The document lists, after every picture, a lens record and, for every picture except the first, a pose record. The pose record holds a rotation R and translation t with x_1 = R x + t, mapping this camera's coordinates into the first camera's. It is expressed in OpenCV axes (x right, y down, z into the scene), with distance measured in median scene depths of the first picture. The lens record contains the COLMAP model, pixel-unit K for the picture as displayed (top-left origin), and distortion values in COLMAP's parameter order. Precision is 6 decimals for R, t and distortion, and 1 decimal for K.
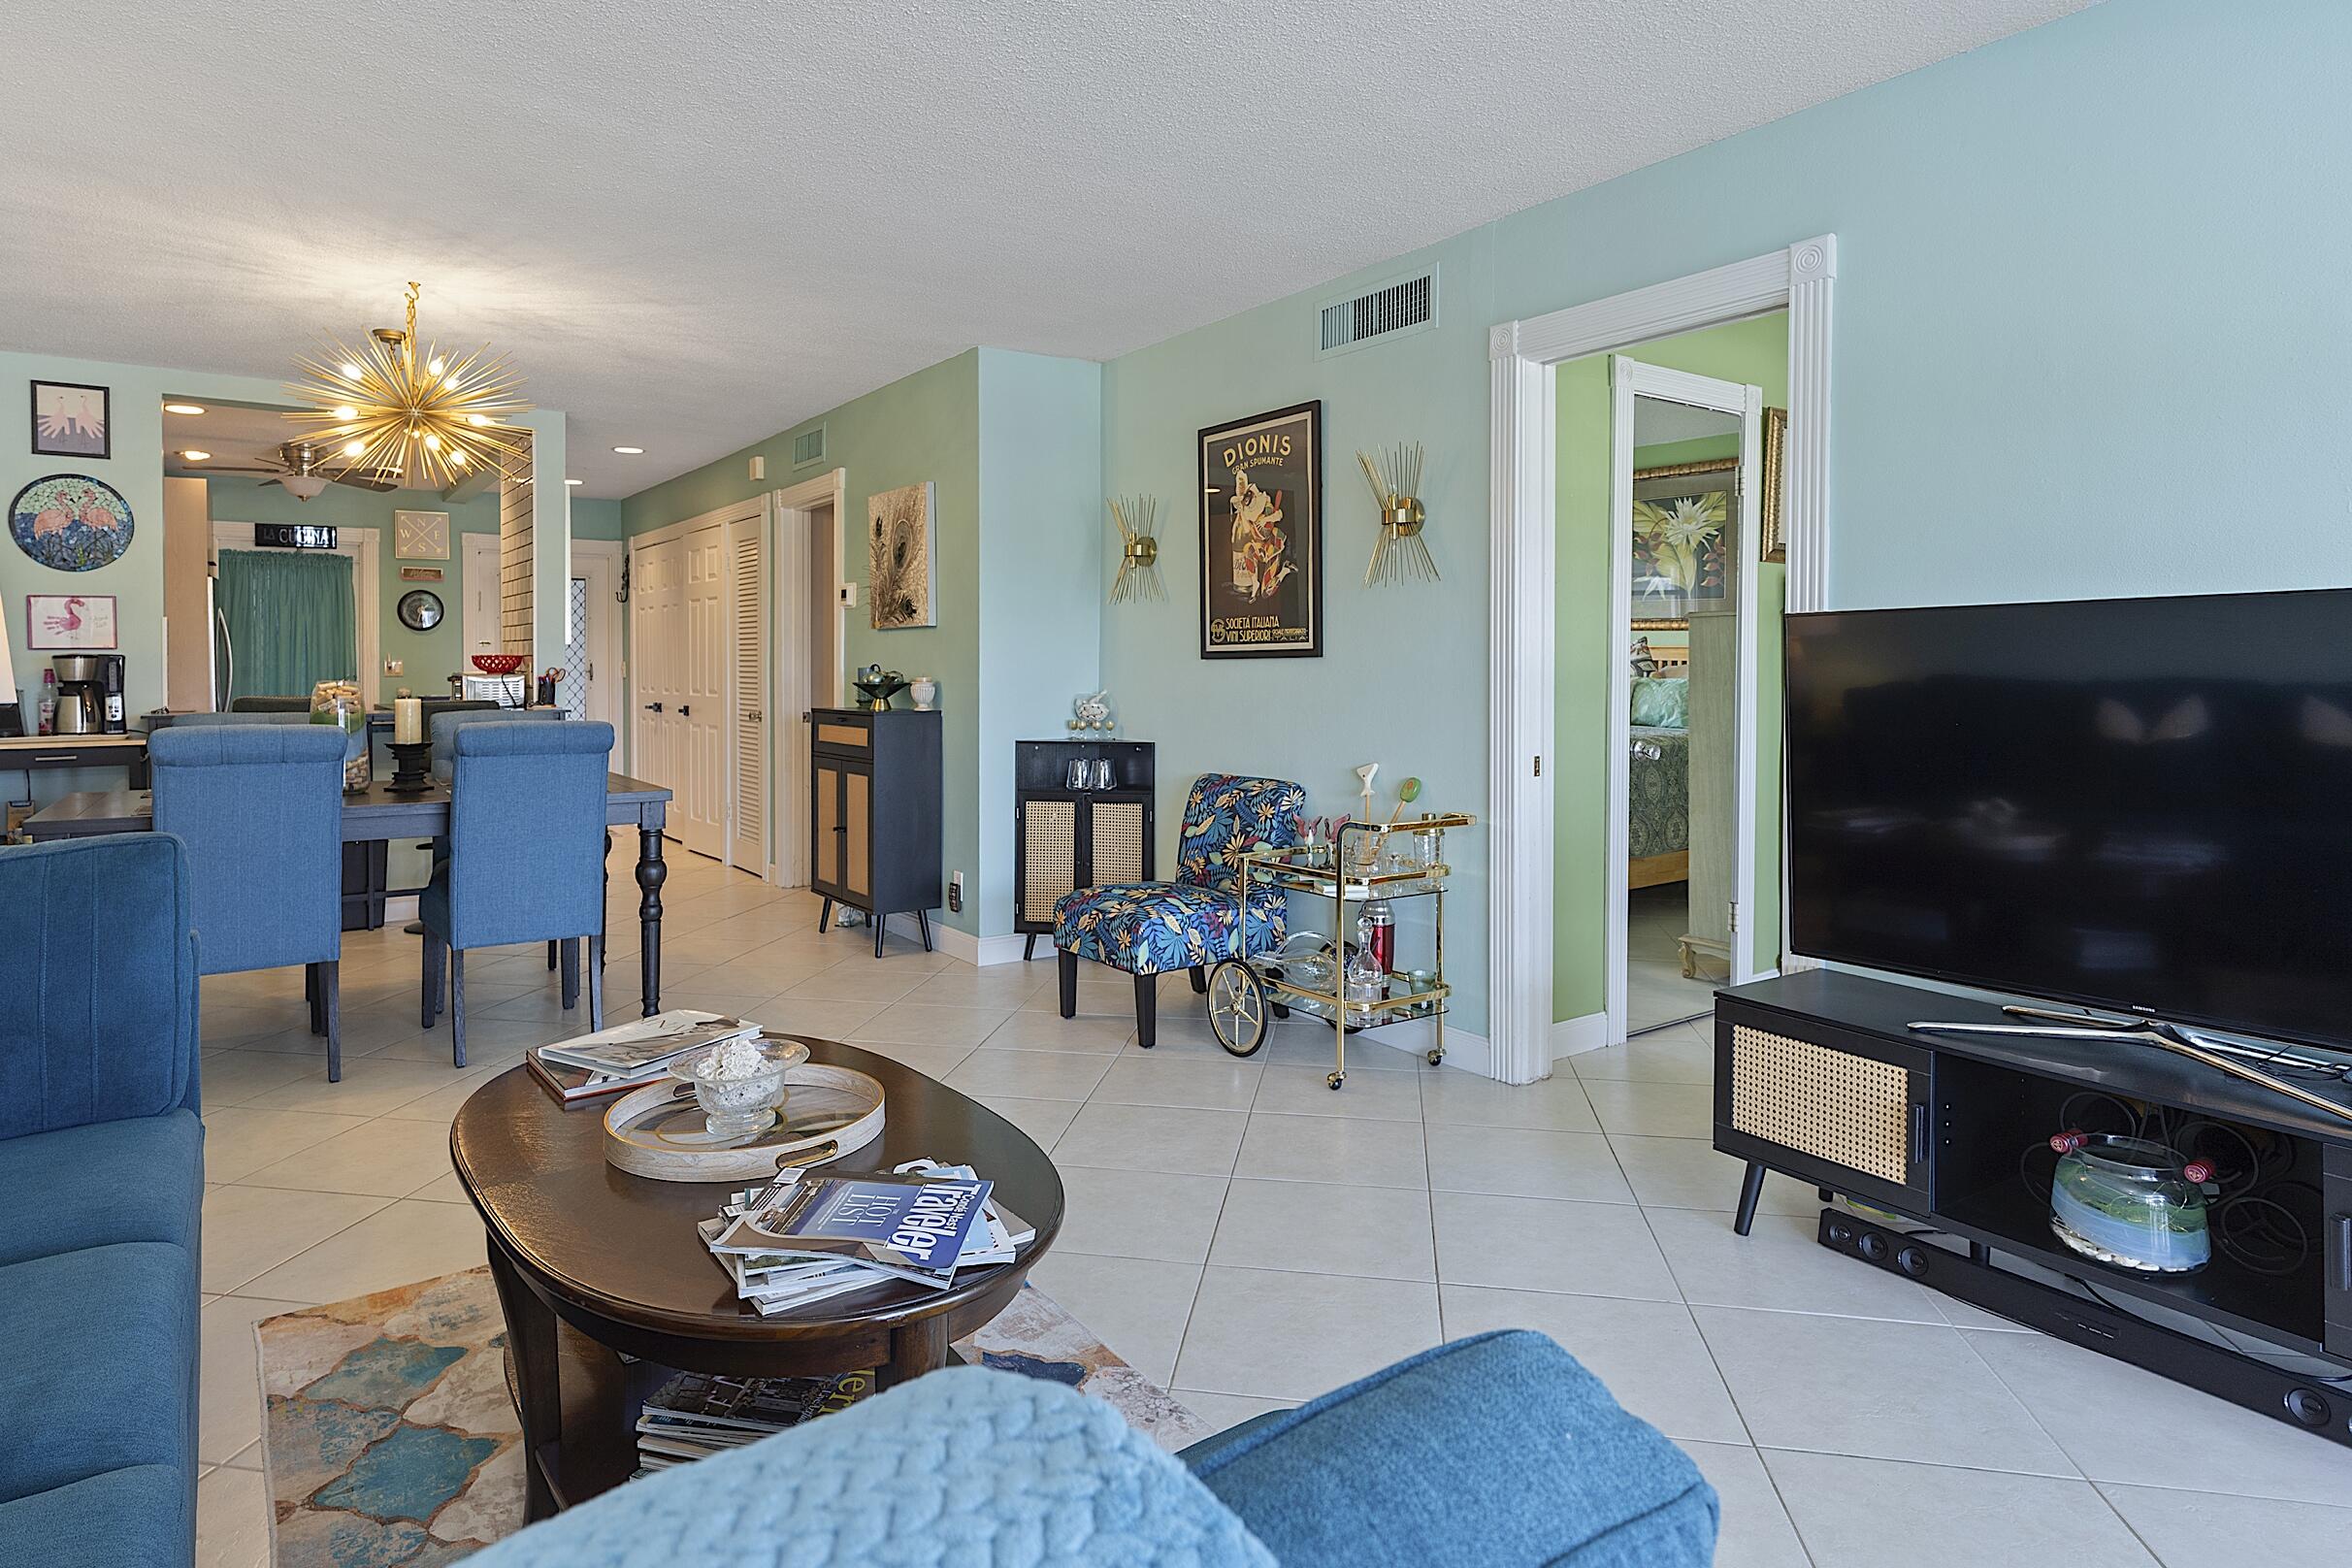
lens RADIAL K [[1306.7, 0, 1166.7], [0, 1306.7, 678.8], [0, 0, 1]] dist [-0.004497, -0.001040]
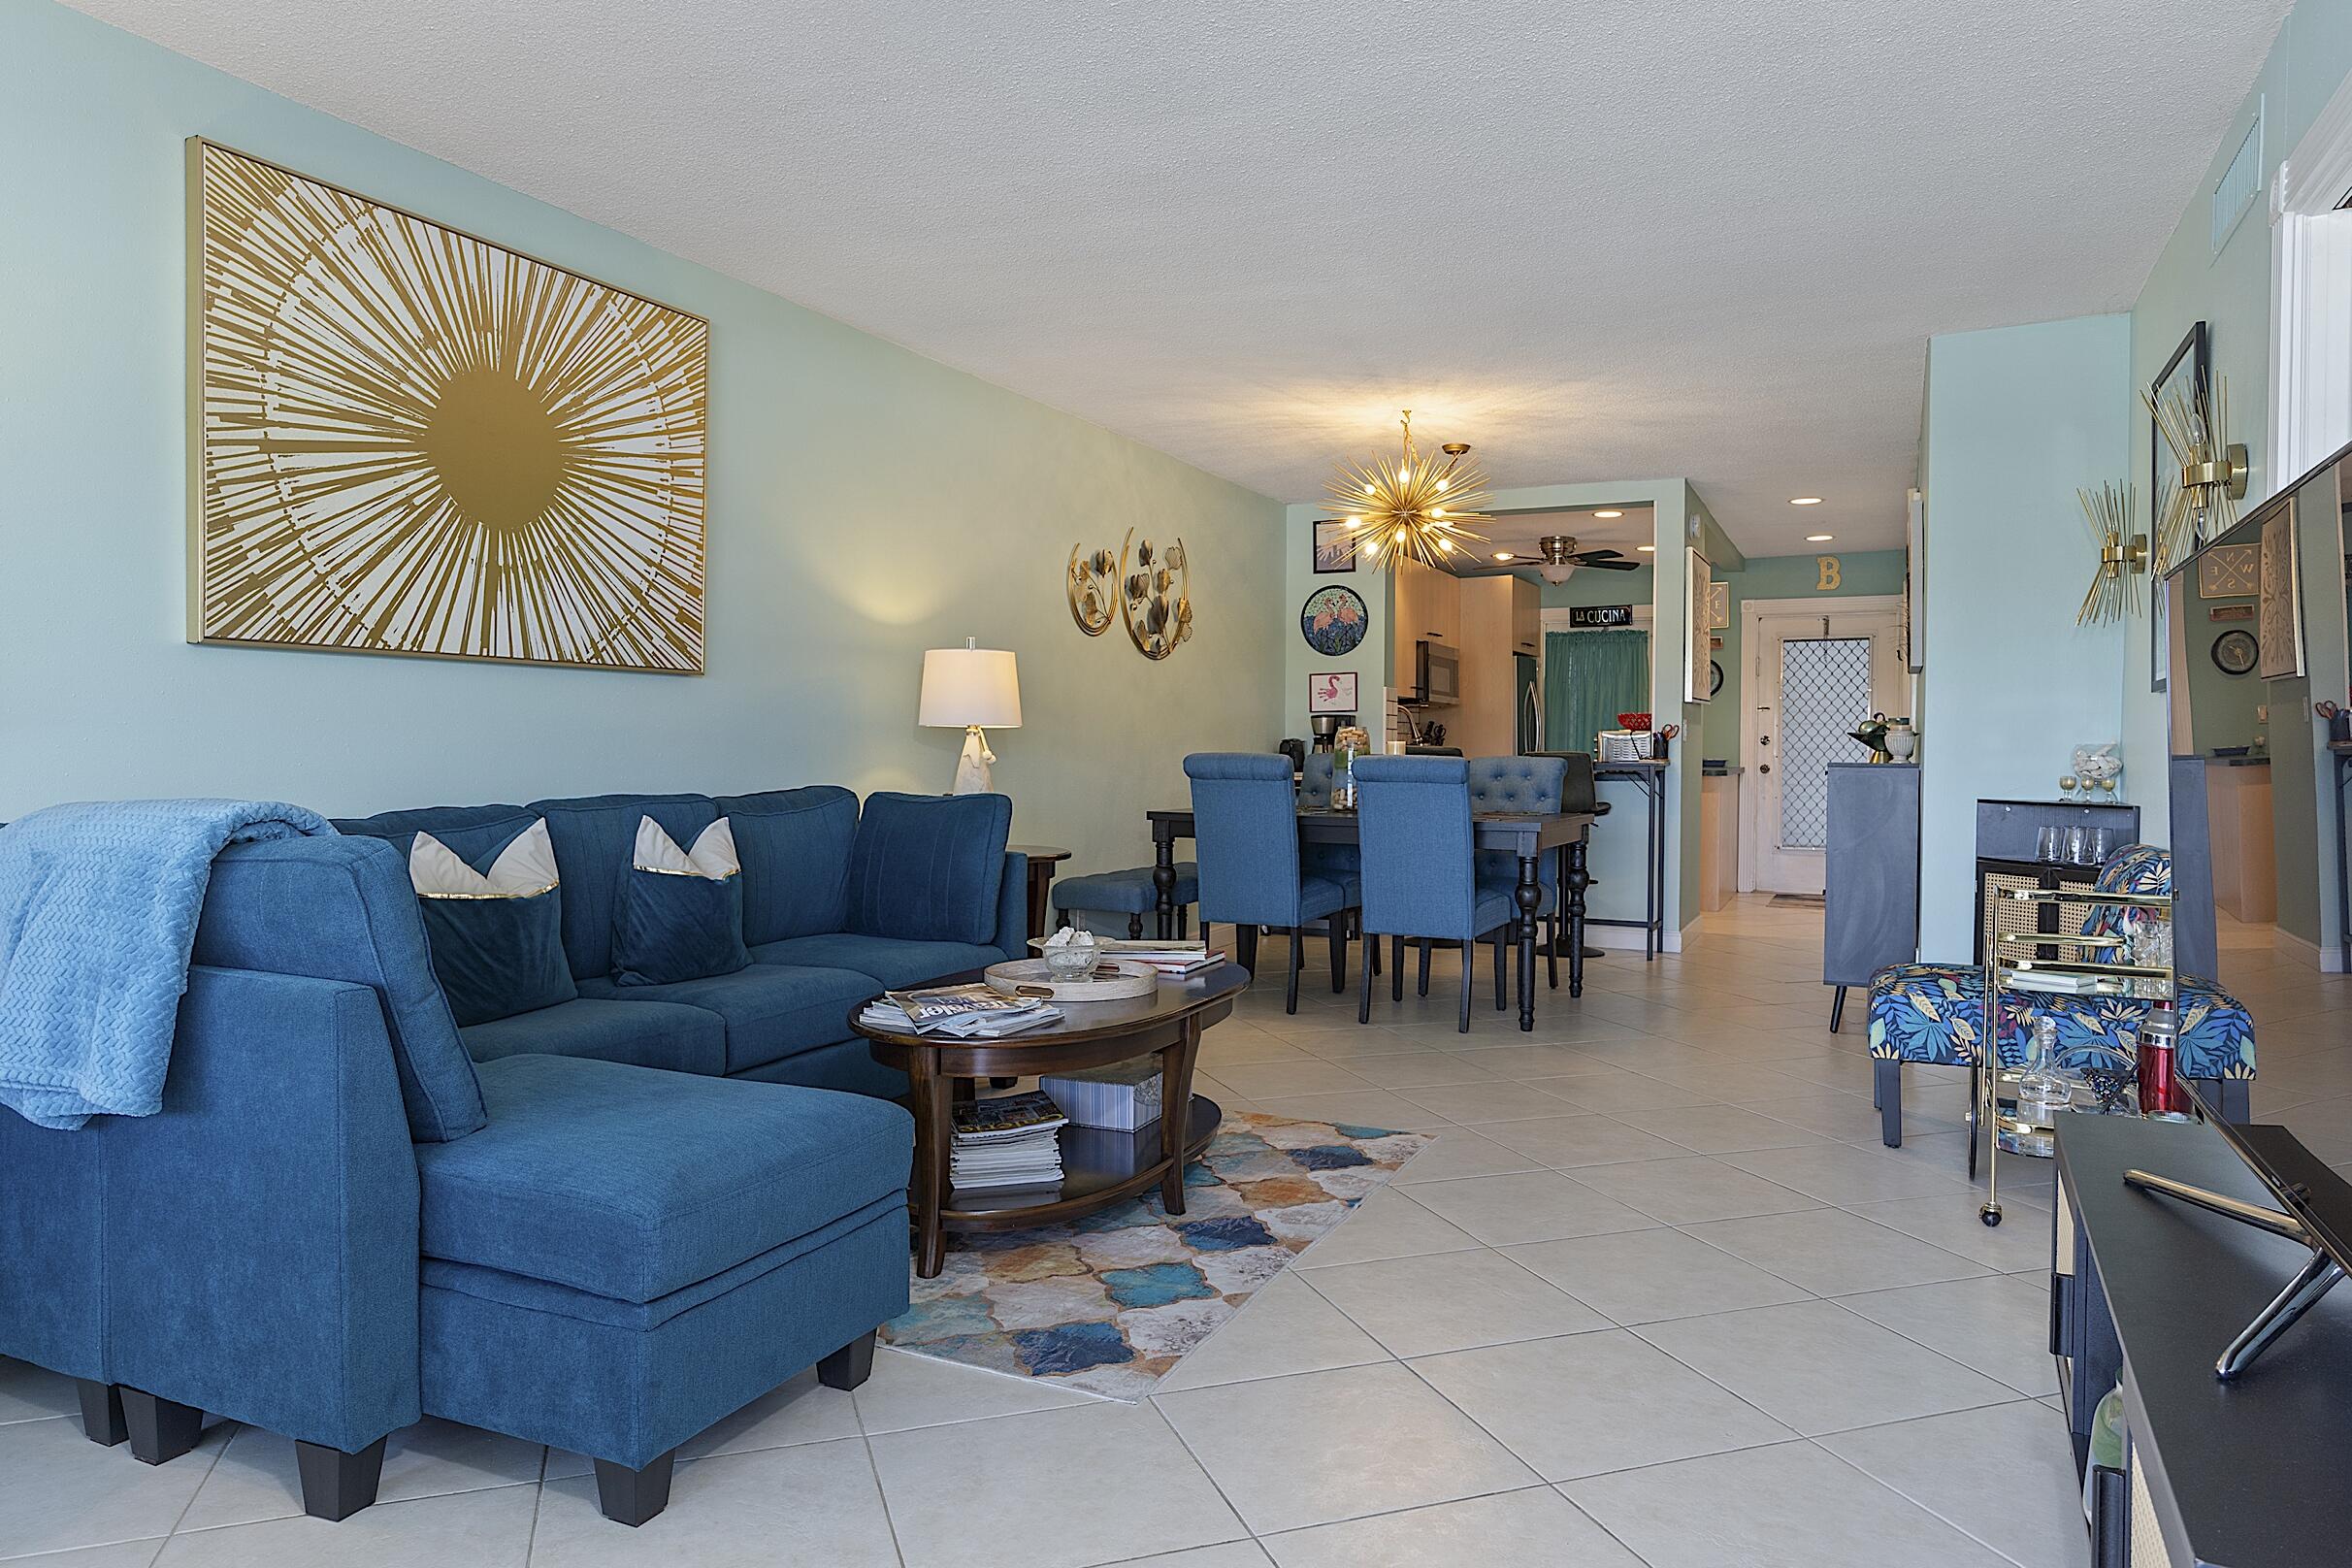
lens RADIAL K [[1496.4, 0, 1176.2], [0, 1496.4, 776.8], [0, 0, 1]] dist [0.004364, 0.001296]
pose [[0.475941, 0.018138, -0.879290, 0.480878], [-0.012474, 0.999826, 0.013872, 0.026217], [0.879389, 0.004366, 0.476085, 0.096331]]
